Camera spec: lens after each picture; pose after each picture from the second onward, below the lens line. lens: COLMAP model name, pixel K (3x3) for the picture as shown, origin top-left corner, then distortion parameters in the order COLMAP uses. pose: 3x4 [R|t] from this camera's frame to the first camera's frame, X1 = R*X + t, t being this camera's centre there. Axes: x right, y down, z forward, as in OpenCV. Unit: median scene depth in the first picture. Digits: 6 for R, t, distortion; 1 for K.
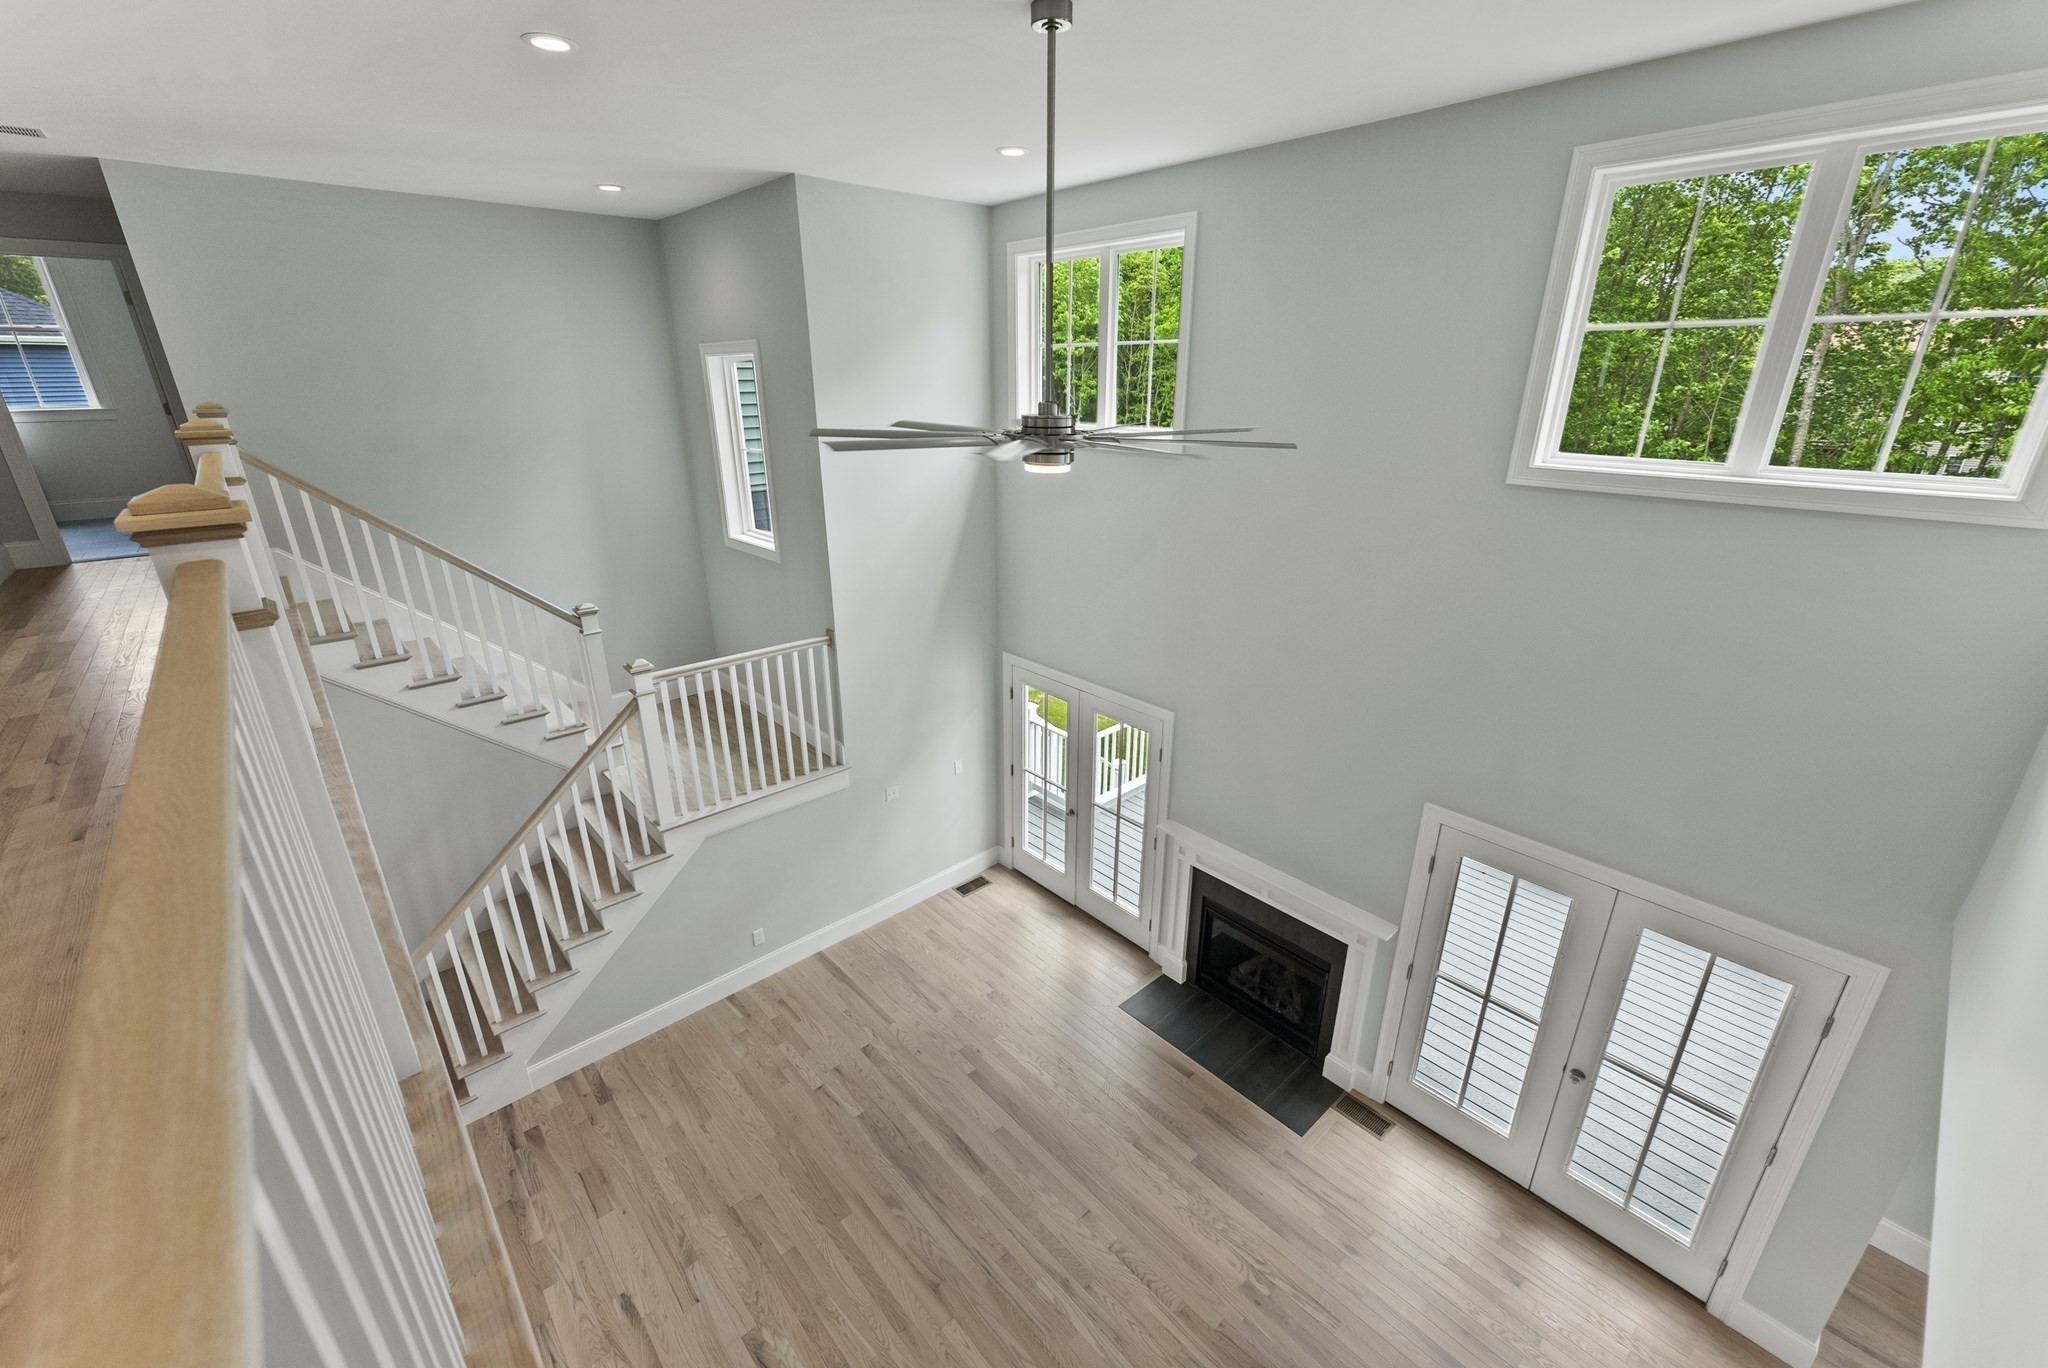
lens RADIAL K [[844.2, 0, 1017.9], [0, 844.2, 688.8], [0, 0, 1]] dist [0.000586, 0.001579]
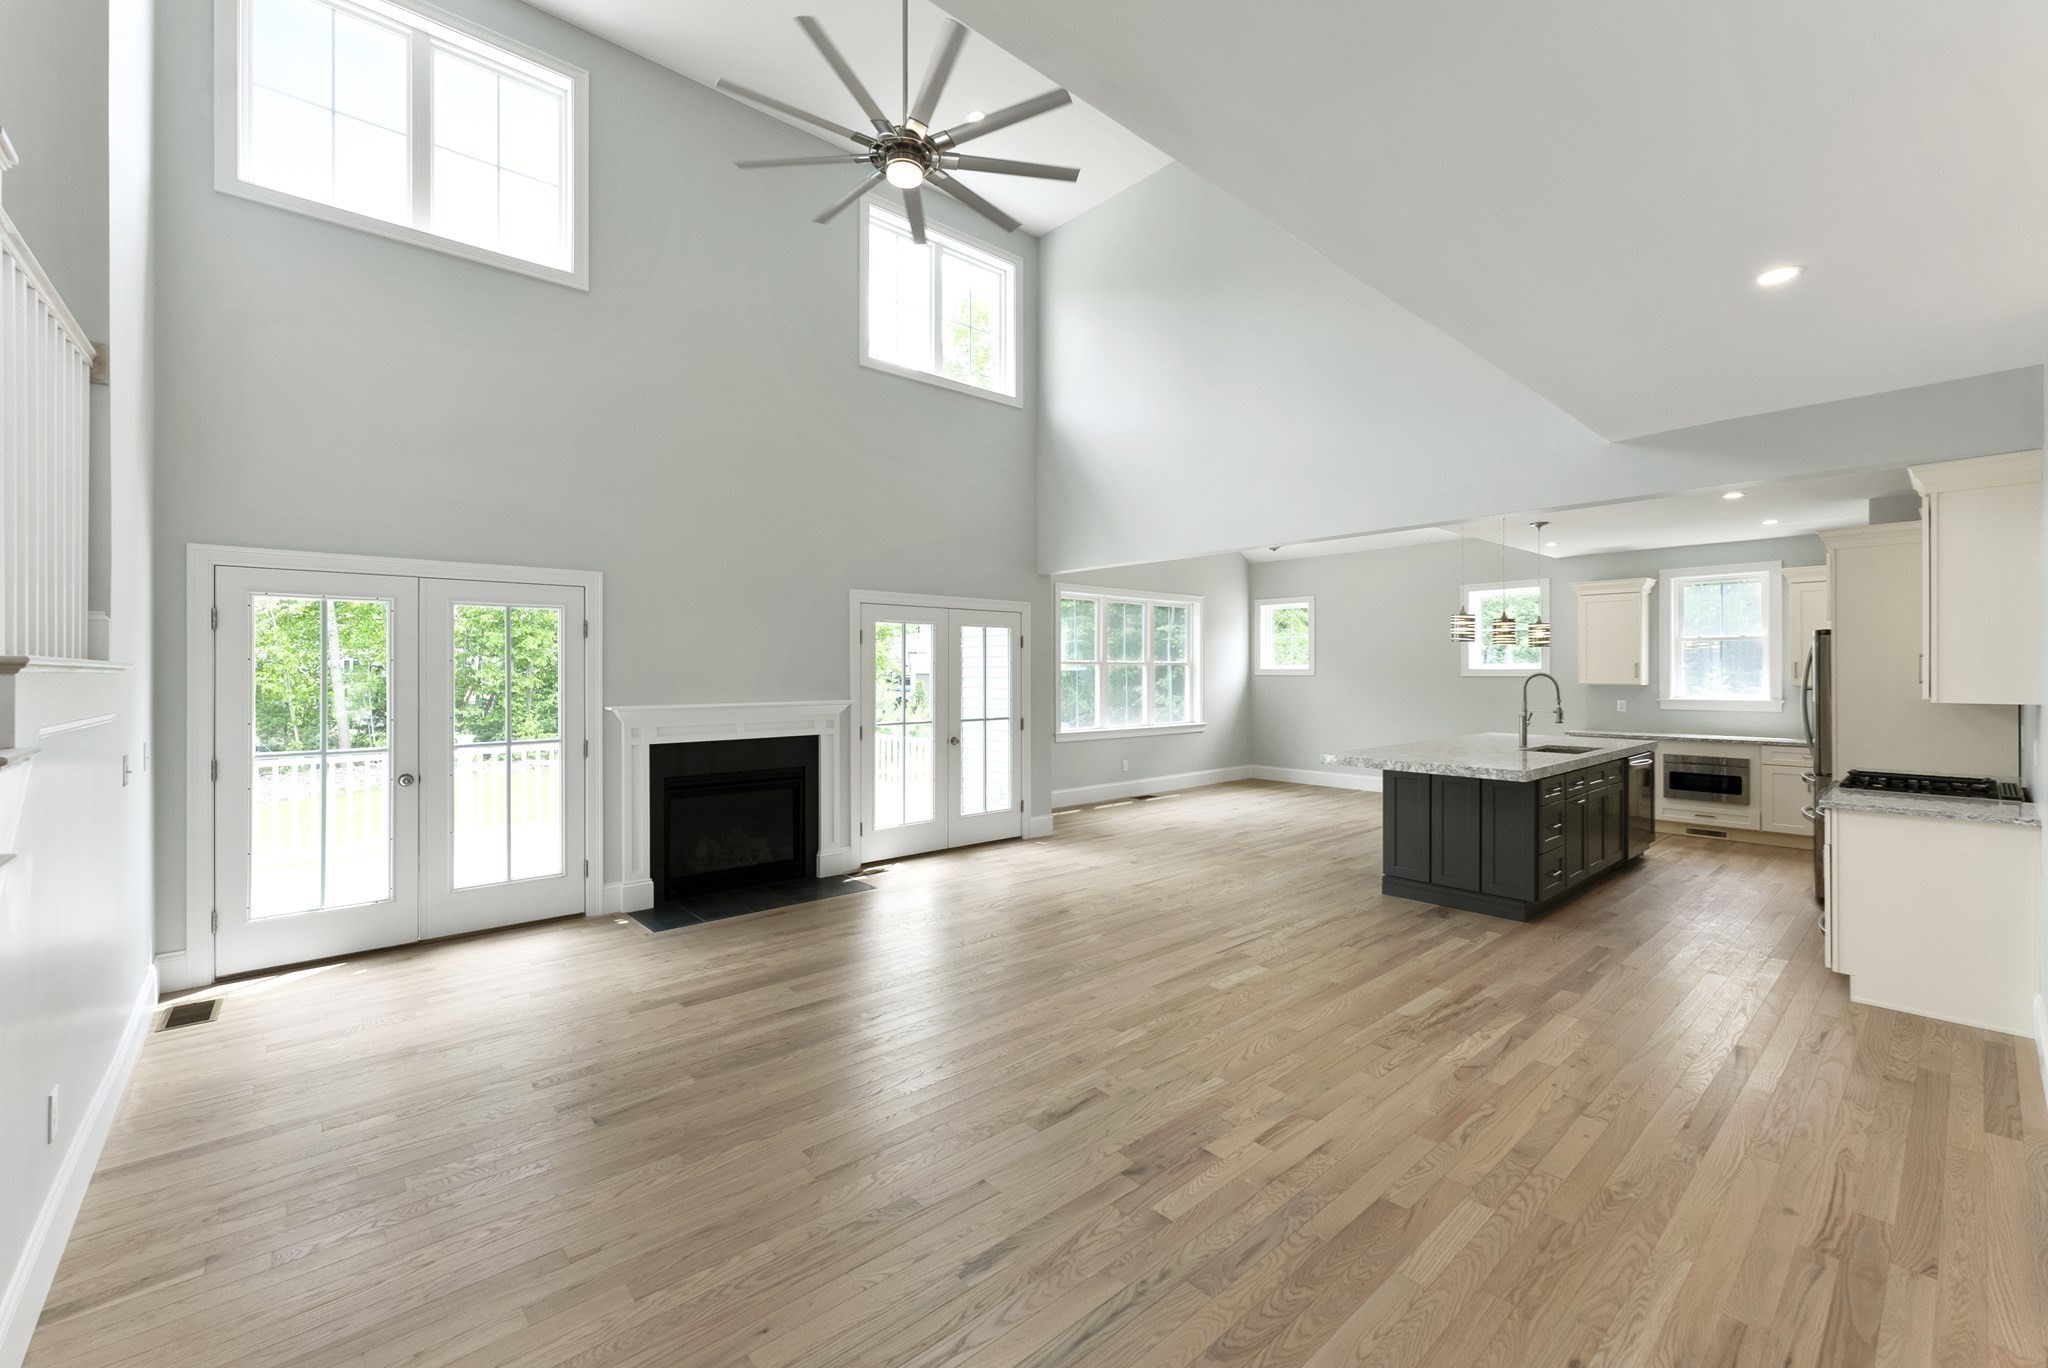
lens RADIAL K [[844.2, 0, 1035.5], [0, 844.2, 676.2], [0, 0, 1]] dist [0.000586, 0.001579]
pose [[-0.014101, -0.003661, 0.999894, -0.751454], [0.361580, 0.932302, 0.008513, 0.304567], [-0.932234, 0.361662, -0.011823, 0.652495]]
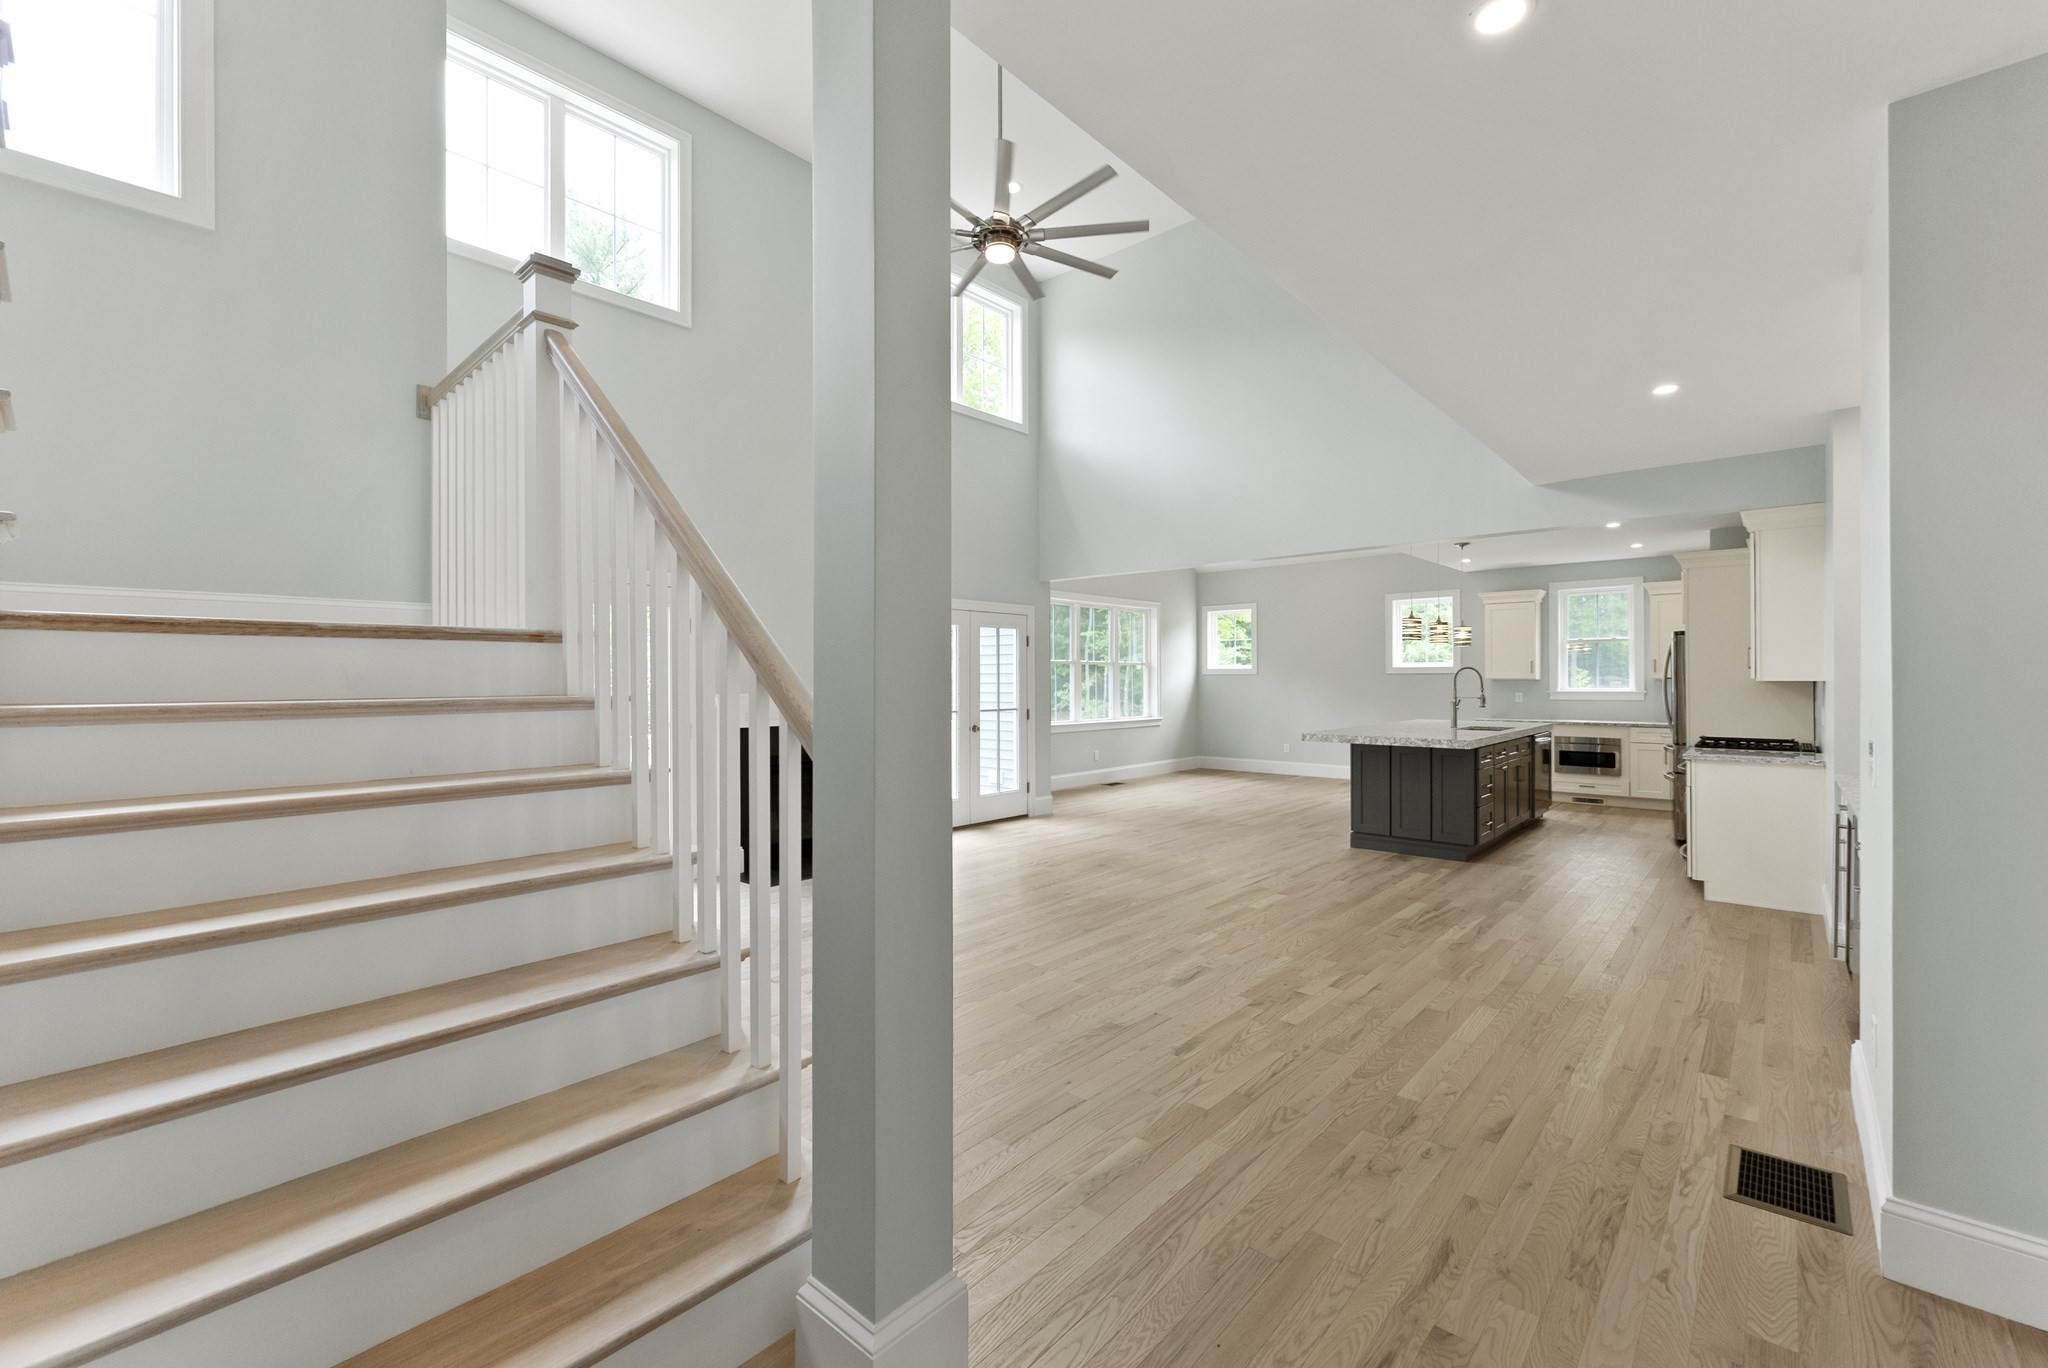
lens RADIAL K [[844.2, 0, 1032.4], [0, 844.2, 684.9], [0, 0, 1]] dist [0.000586, 0.001579]
pose [[-0.124424, -0.005767, 0.992212, -0.913769], [0.361313, 0.931064, 0.050721, 0.255118], [-0.924106, 0.364810, -0.113763, 0.833787]]
